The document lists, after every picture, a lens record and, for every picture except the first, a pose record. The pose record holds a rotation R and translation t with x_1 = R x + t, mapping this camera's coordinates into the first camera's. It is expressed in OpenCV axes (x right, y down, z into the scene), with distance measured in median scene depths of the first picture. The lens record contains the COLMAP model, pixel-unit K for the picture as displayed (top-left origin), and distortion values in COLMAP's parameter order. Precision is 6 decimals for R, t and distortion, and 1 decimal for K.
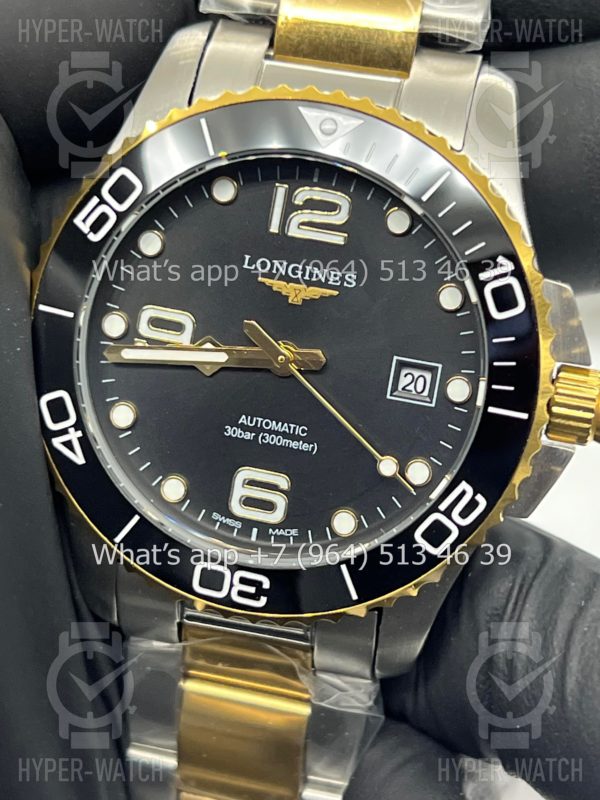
lens RADIAL K [[1807.4, 0, 300.0], [0, 1807.4, 400.0], [0, 0, 1]] dist [0.117772, -0.078942]
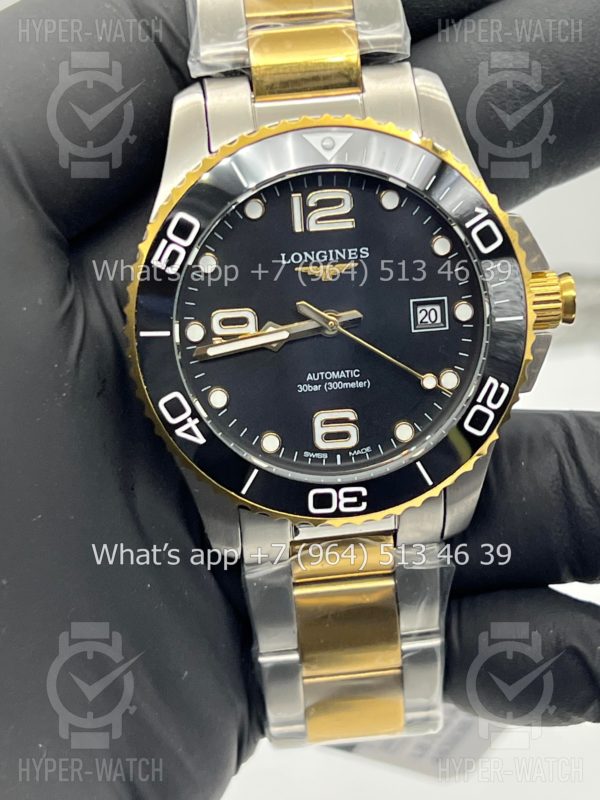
lens RADIAL K [[1807.4, 0, 300.0], [0, 1807.4, 400.0], [0, 0, 1]] dist [0.117772, -0.078942]
pose [[0.944175, -0.267599, 0.192159, -0.295858], [0.258567, 0.963372, 0.071111, -0.068246], [-0.204149, -0.017456, 0.978784, -0.275519]]
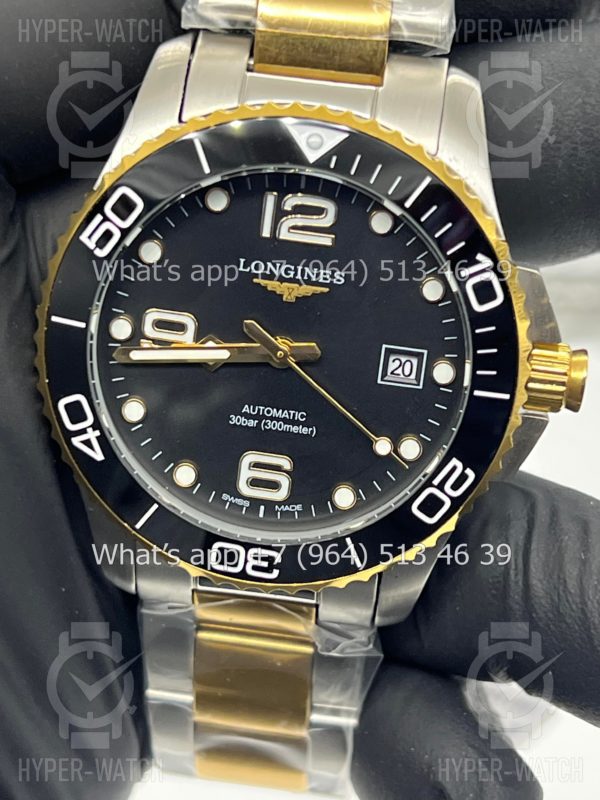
lens RADIAL K [[1807.4, 0, 300.0], [0, 1807.4, 400.0], [0, 0, 1]] dist [0.117772, -0.078942]
pose [[0.995443, -0.063645, 0.071006, -0.076936], [0.055501, 0.992236, 0.111301, -0.114866], [-0.077539, -0.106853, 0.991247, -0.080200]]
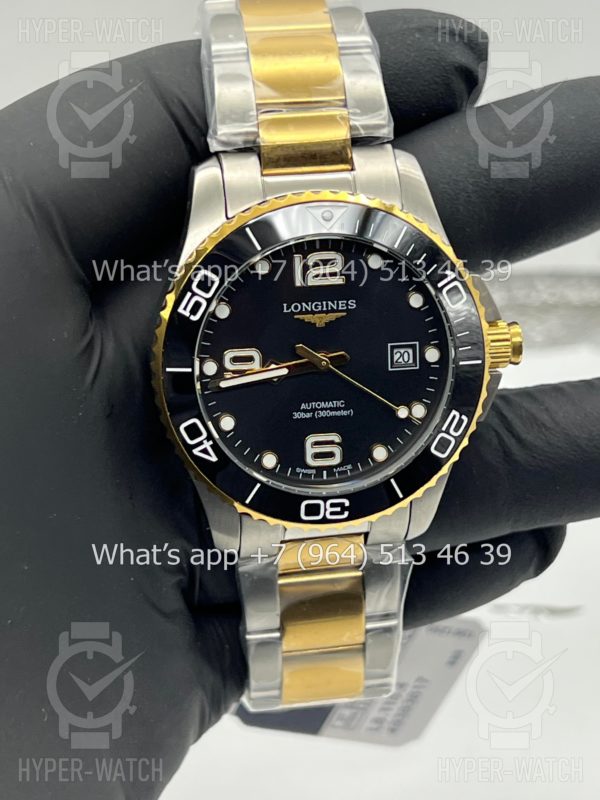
lens RADIAL K [[1807.4, 0, 300.0], [0, 1807.4, 400.0], [0, 0, 1]] dist [0.117772, -0.078942]
pose [[0.931305, -0.255410, 0.259685, -0.442846], [0.229427, 0.965083, 0.126404, -0.194281], [-0.282903, -0.058142, 0.957385, -0.497623]]
